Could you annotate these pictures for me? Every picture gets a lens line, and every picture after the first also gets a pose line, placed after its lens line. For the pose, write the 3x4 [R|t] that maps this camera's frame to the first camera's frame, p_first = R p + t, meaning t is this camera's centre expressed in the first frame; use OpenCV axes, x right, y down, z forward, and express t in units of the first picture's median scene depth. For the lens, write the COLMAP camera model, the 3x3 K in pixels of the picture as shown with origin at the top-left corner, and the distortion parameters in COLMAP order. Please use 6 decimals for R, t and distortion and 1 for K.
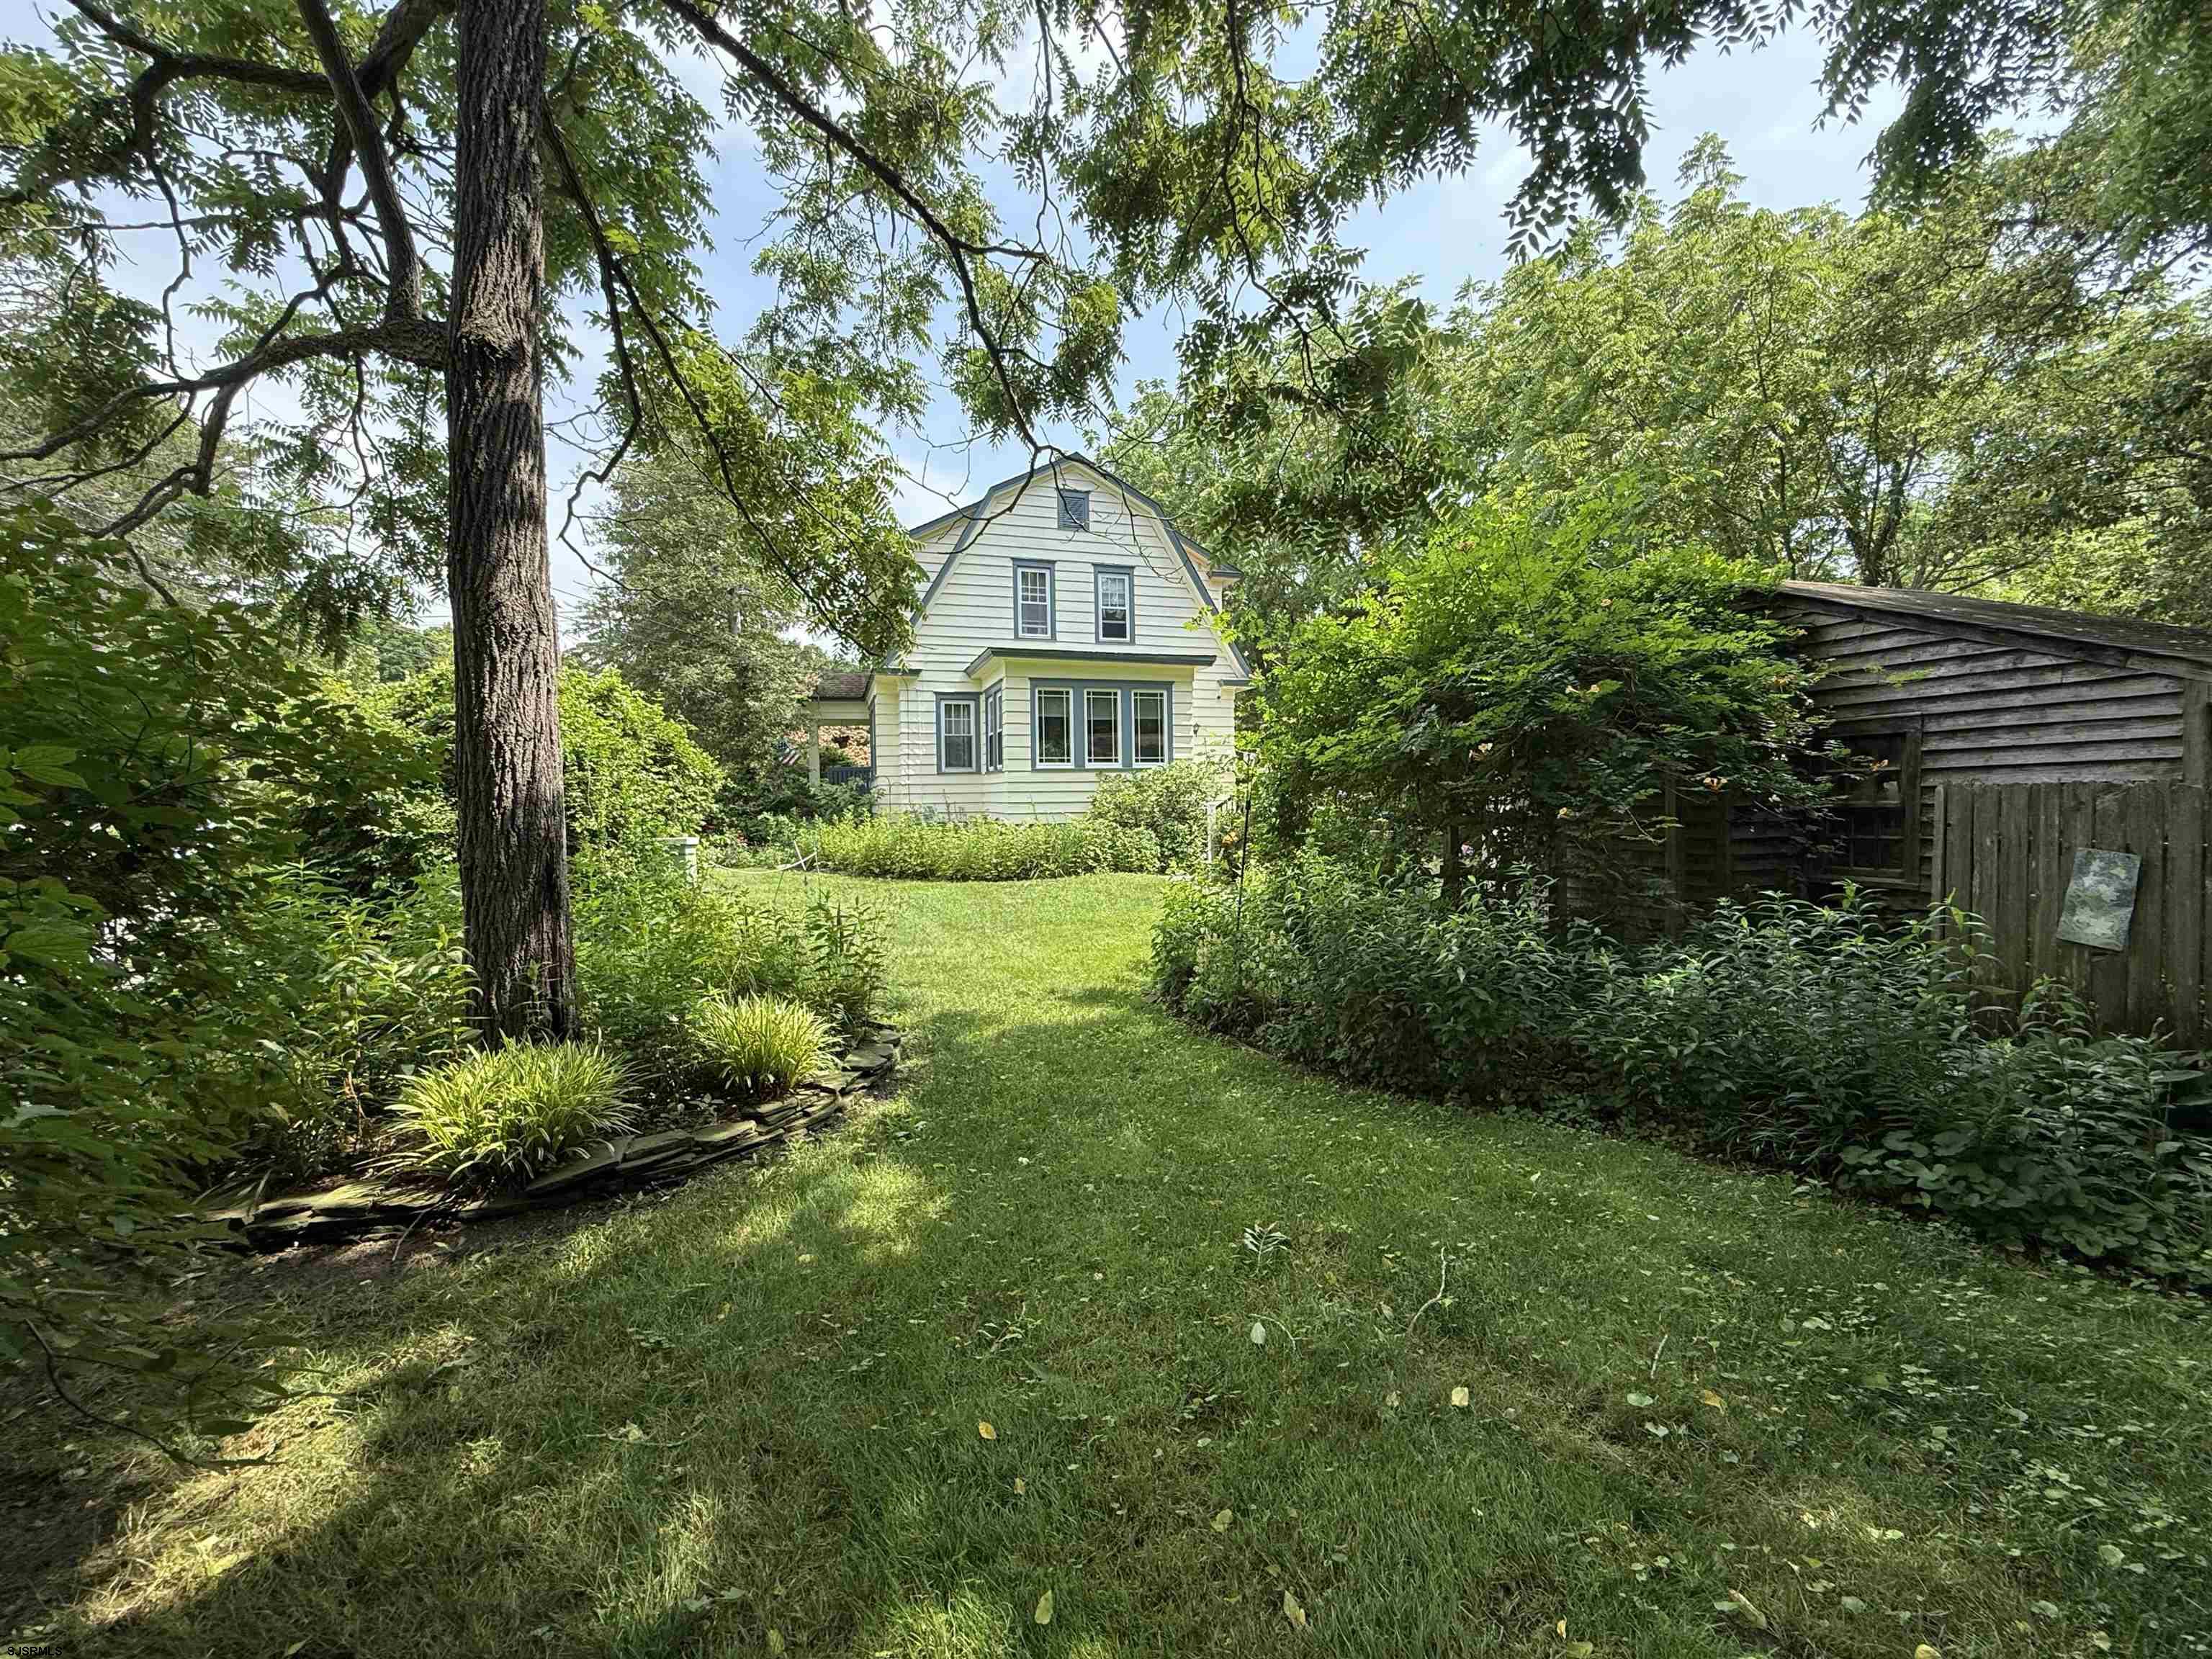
lens RADIAL K [[877.4, 0, 1098.1], [0, 877.4, 827.5], [0, 0, 1]] dist [-0.002214, 0.000251]
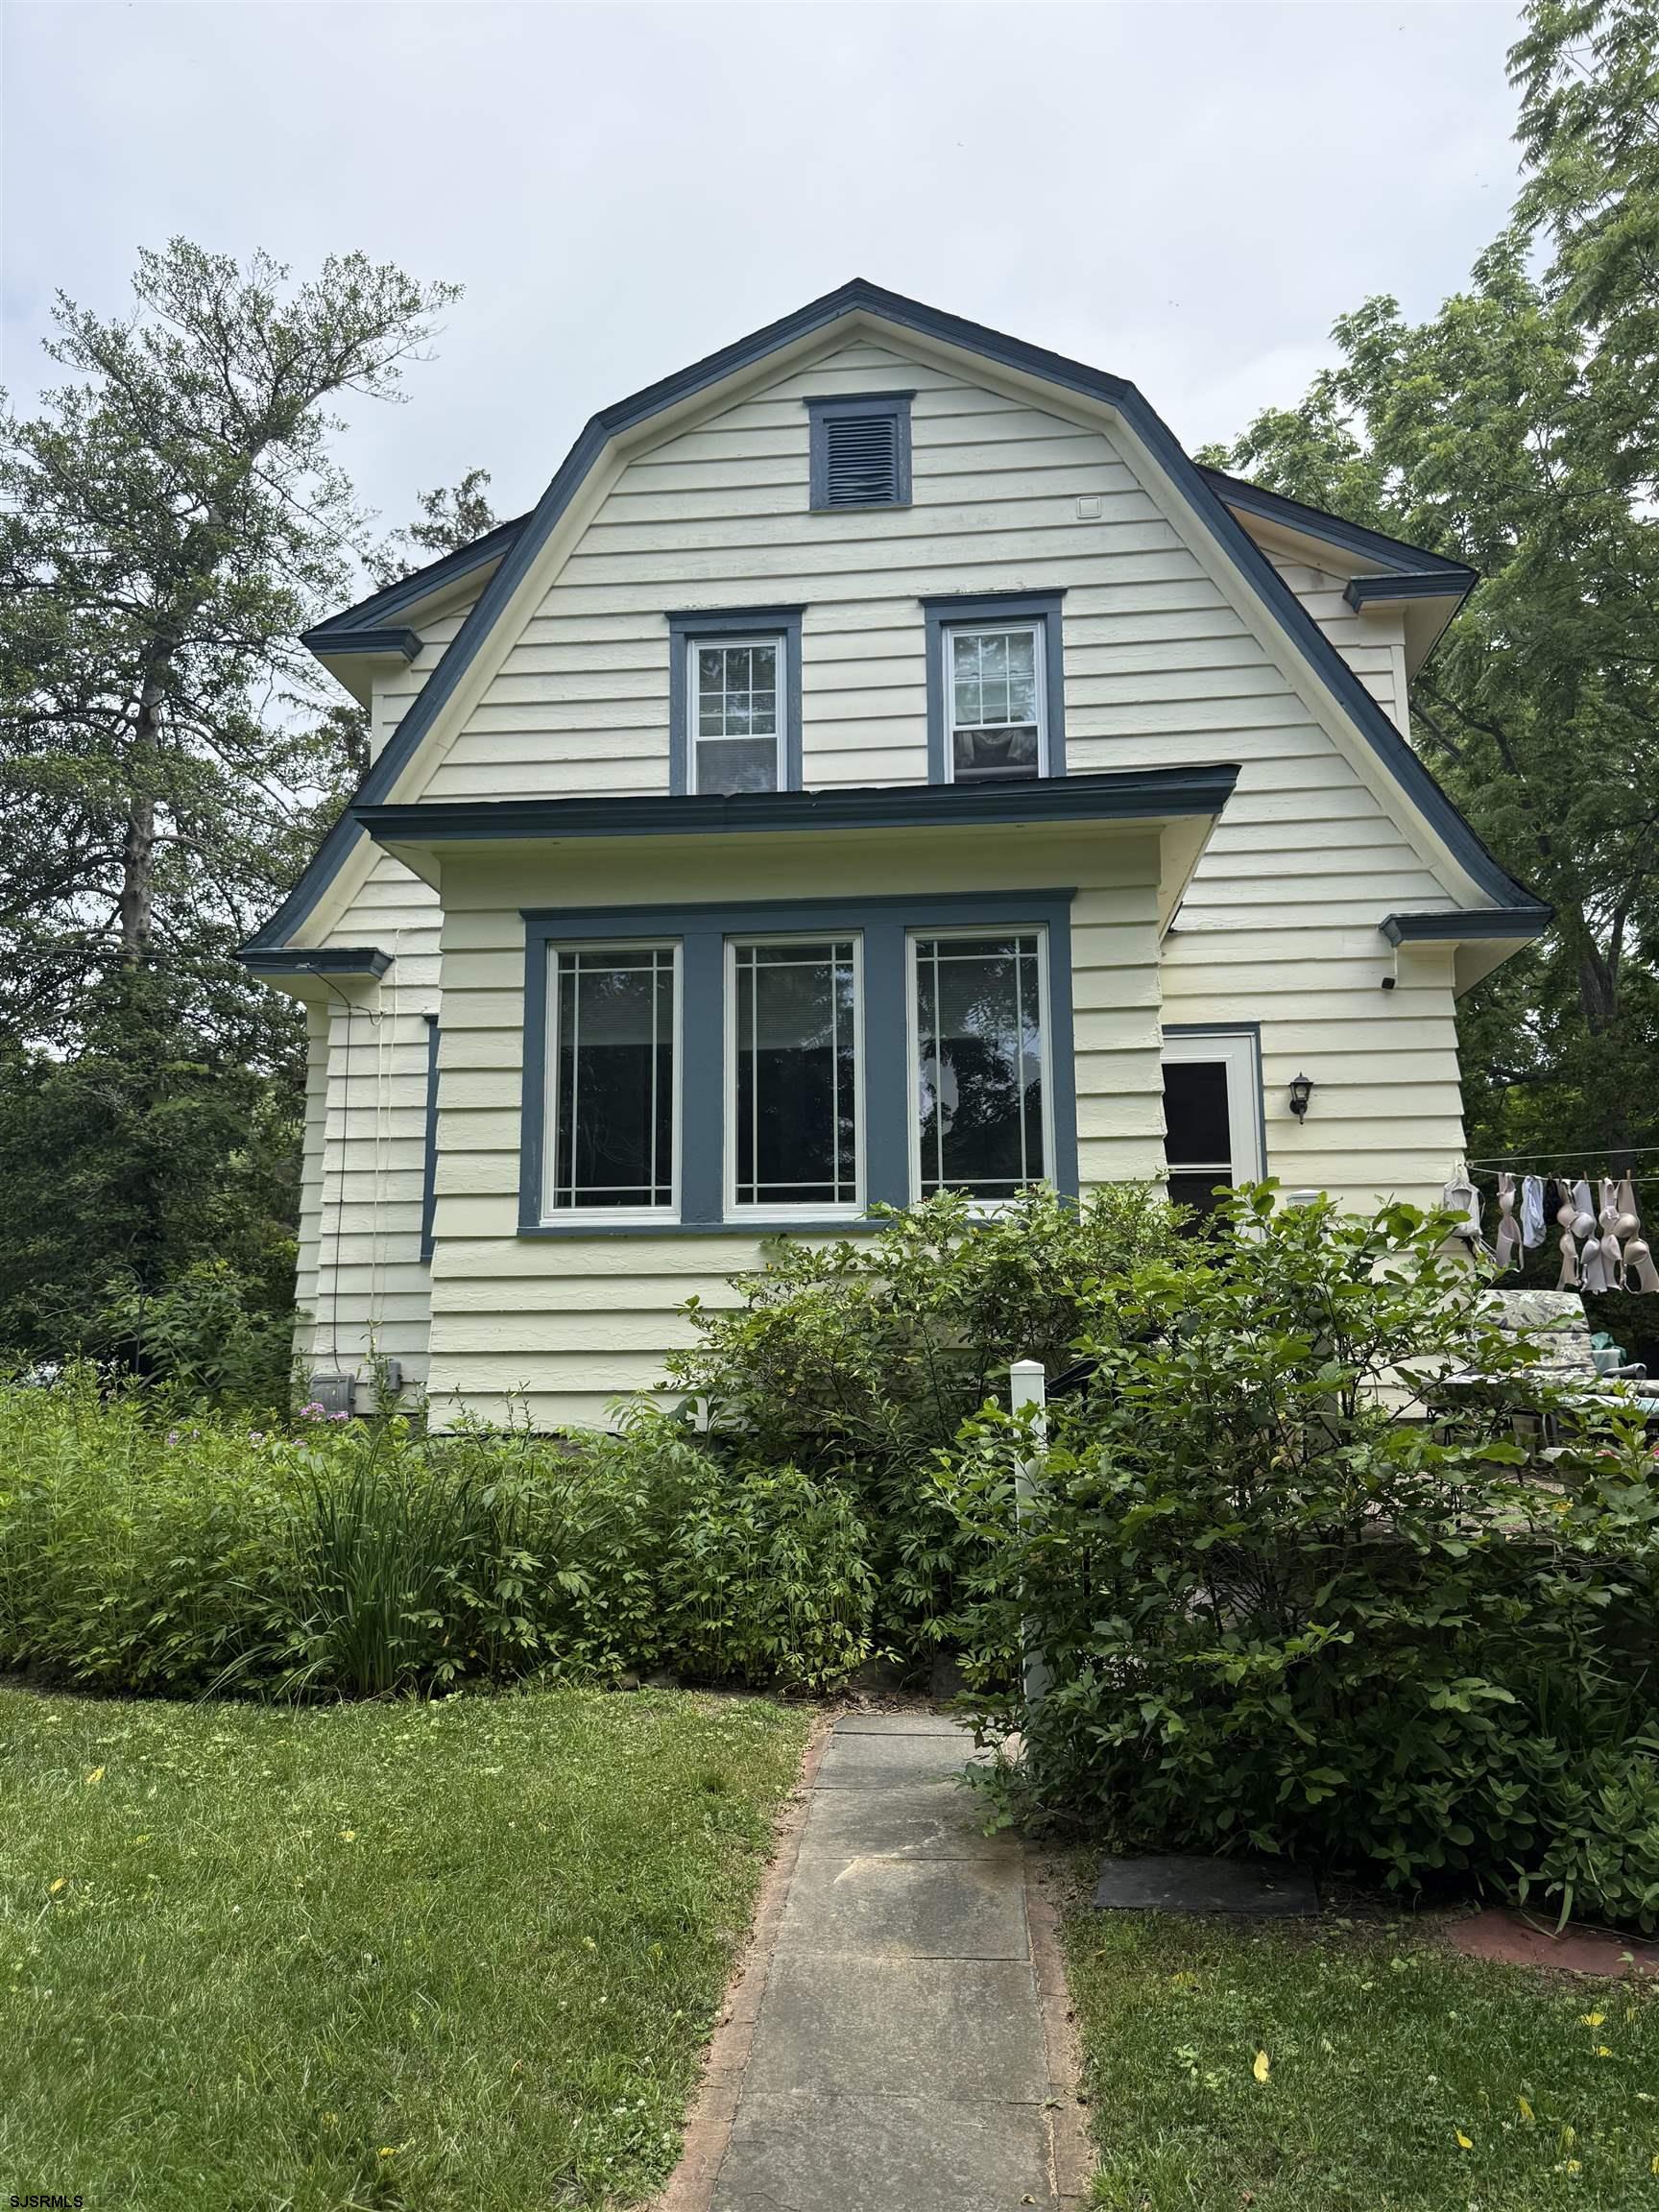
lens RADIAL K [[1569.3, 0, 829.5], [0, 1569.3, 1106.0], [0, 0, 1]] dist [0.112550, -0.133476]
pose [[0.921383, -0.056063, -0.384590, 0.179592], [-0.018448, 0.982118, -0.187363, -0.012901], [0.388217, 0.179728, 0.903872, 0.517618]]
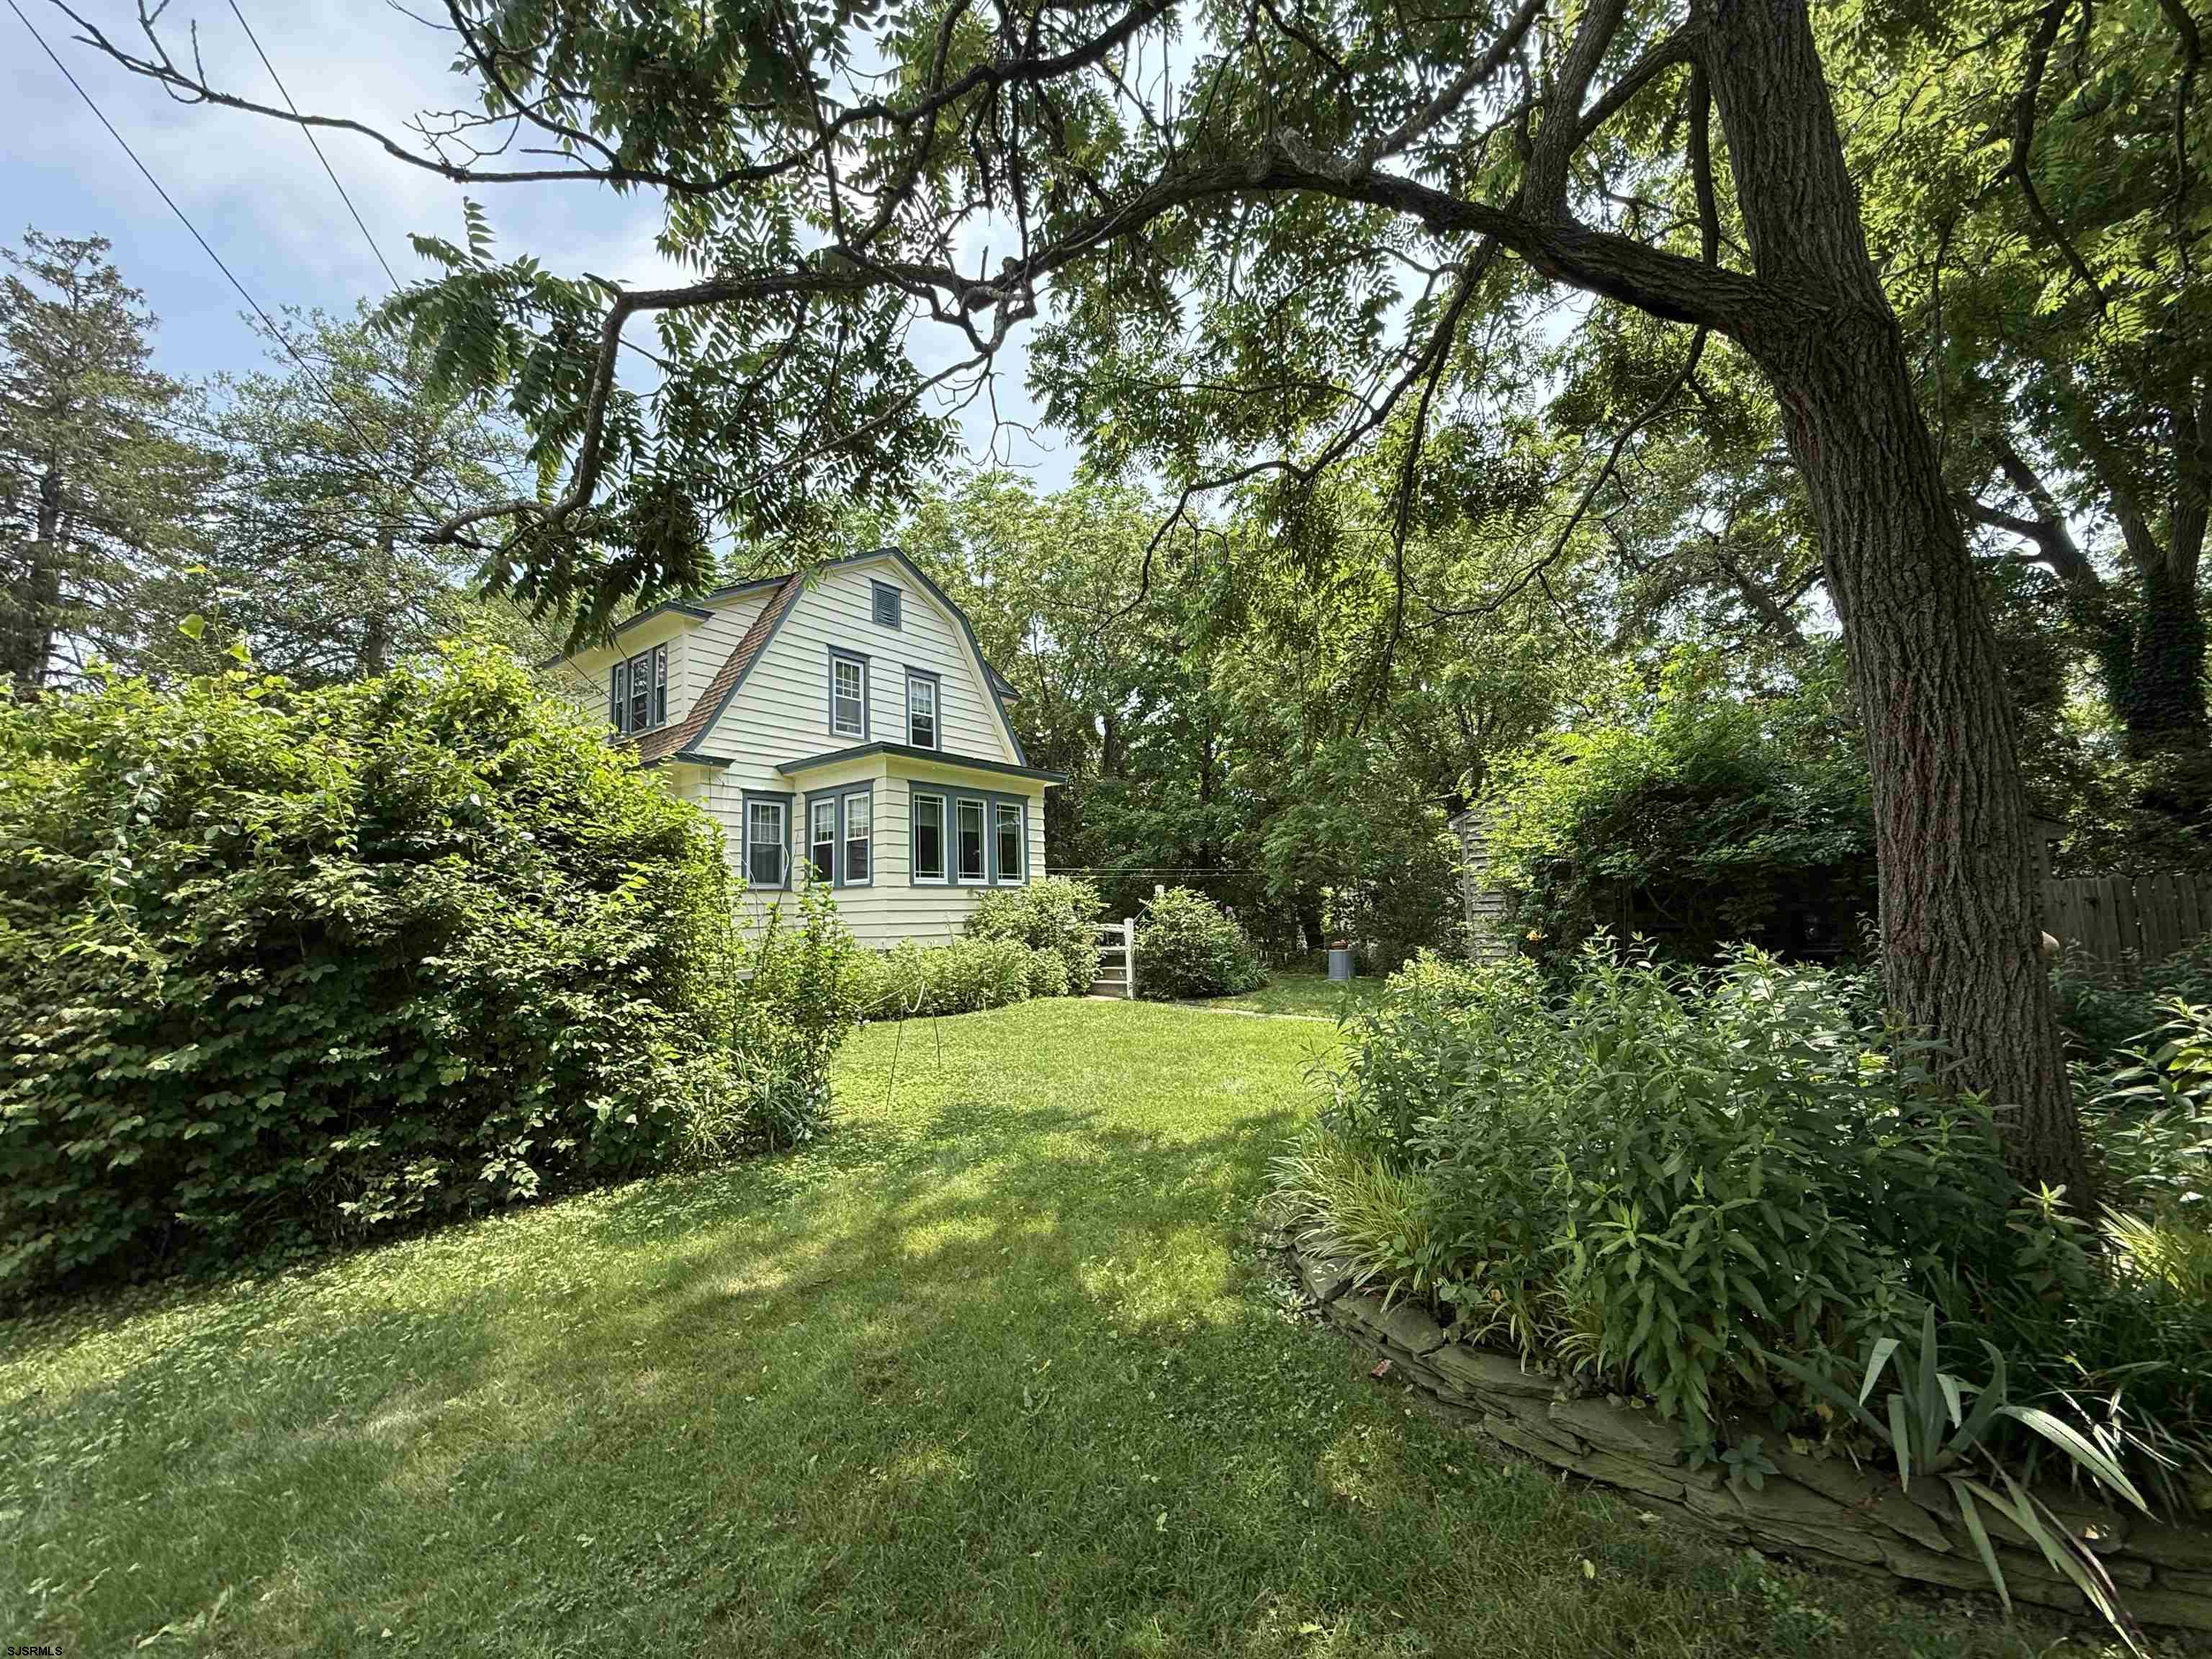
lens RADIAL K [[877.4, 0, 1098.1], [0, 877.4, 827.5], [0, 0, 1]] dist [-0.002214, 0.000251]
pose [[0.818293, 0.049264, 0.572686, -0.371749], [0.036823, 0.989781, -0.137760, 0.003371], [-0.573620, 0.133817, 0.808117, 0.165218]]
